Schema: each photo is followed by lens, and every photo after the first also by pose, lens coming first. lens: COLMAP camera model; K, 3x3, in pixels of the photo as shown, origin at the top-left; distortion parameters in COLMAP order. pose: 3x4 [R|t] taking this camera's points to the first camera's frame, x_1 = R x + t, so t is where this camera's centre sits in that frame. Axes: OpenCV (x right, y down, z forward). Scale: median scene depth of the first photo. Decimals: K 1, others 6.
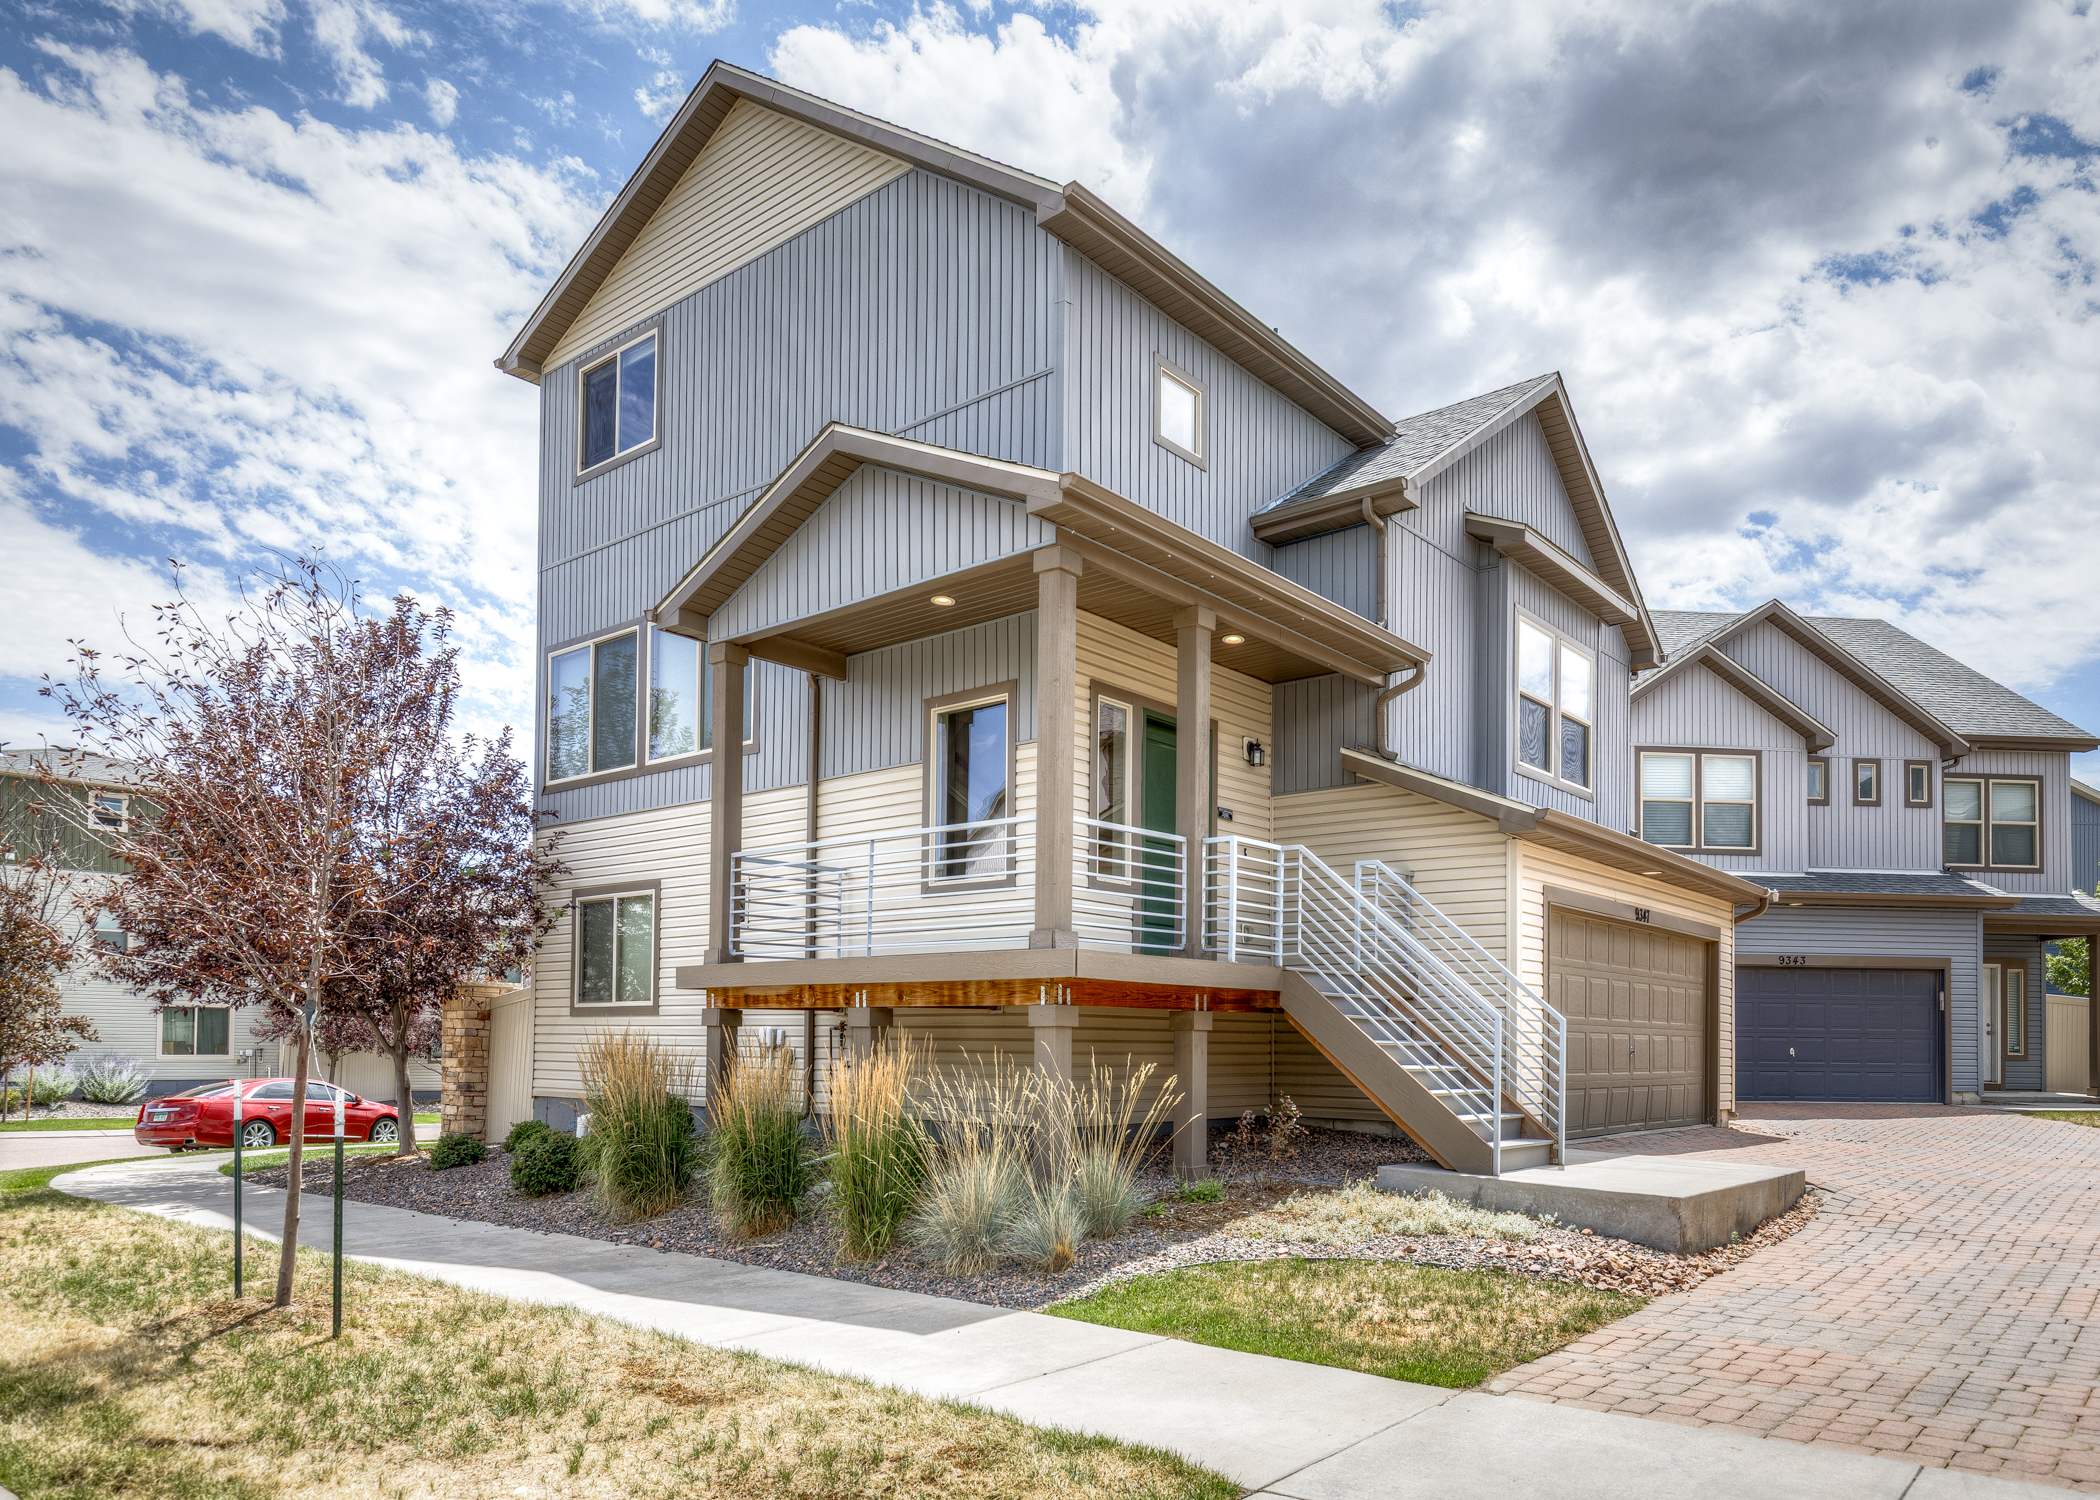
lens RADIAL K [[1349.6, 0, 1052.7], [0, 1349.6, 1016.6], [0, 0, 1]] dist [0.066413, -0.074355]
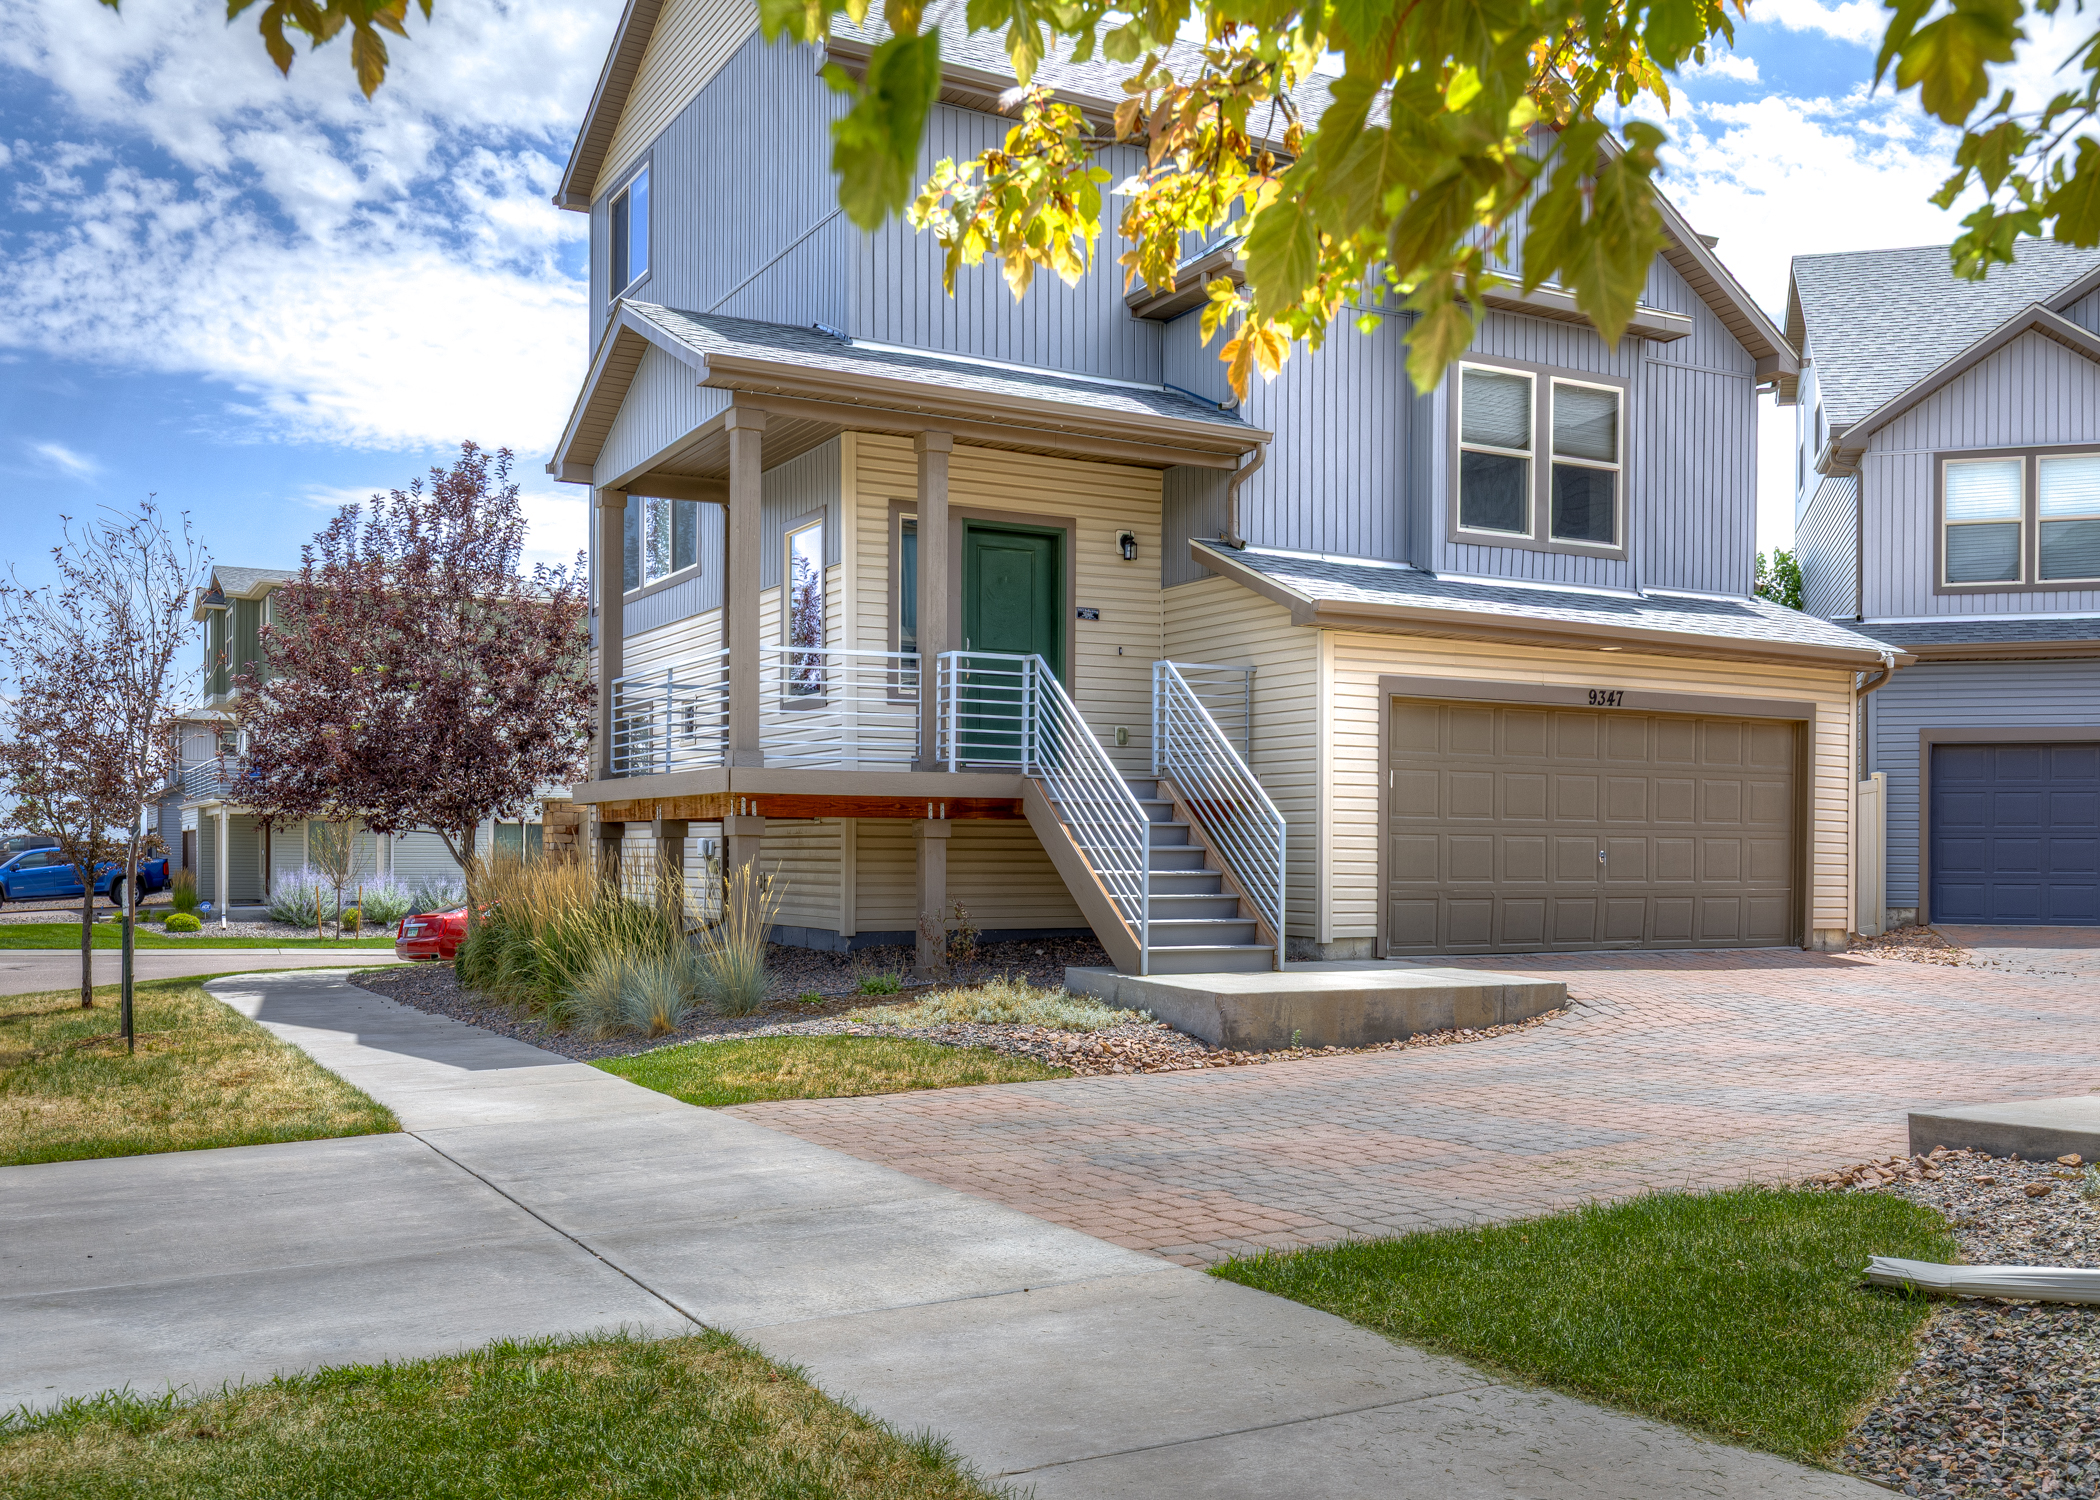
lens RADIAL K [[1841.9, 0, 1053.6], [0, 1841.9, 880.9], [0, 0, 1]] dist [0.031028, -0.006301]
pose [[0.933768, -0.002403, -0.357872, 0.584395], [0.013520, 0.999501, 0.028565, 0.003226], [0.357624, -0.031511, 0.933334, -0.248639]]
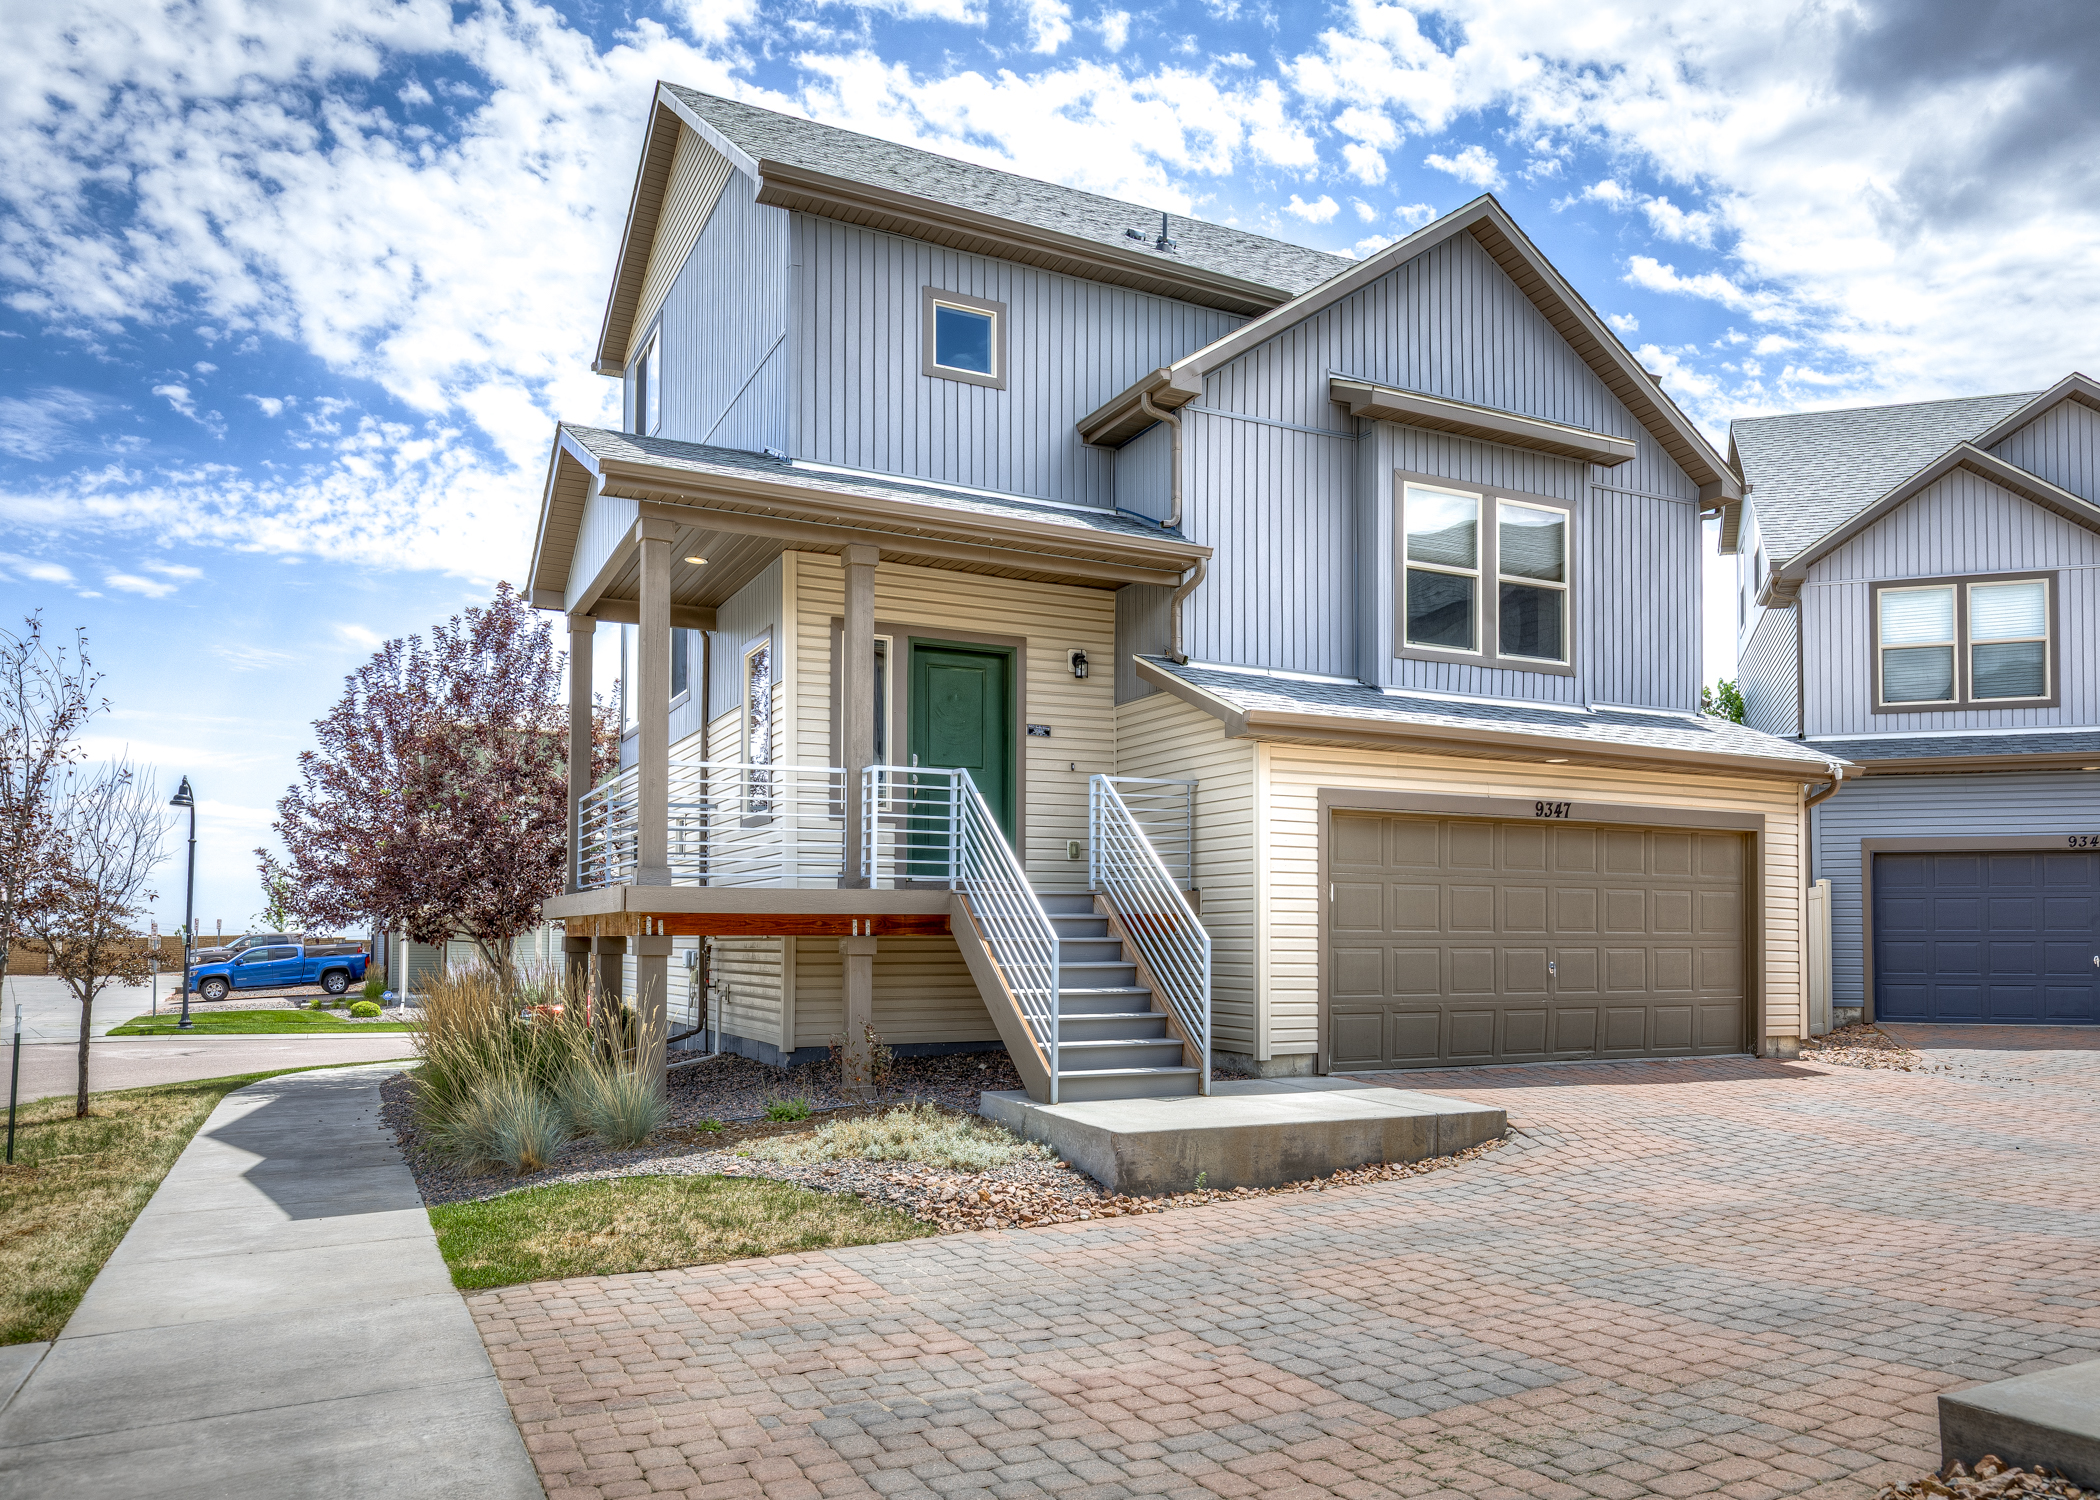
lens RADIAL K [[1442.2, 0, 1098.6], [0, 1442.2, 913.9], [0, 0, 1]] dist [0.024241, 0.001249]
pose [[0.920707, -0.017379, -0.389869, 0.583588], [0.017169, 0.999845, -0.004025, -0.011271], [0.389878, -0.002988, 0.920862, 0.048687]]
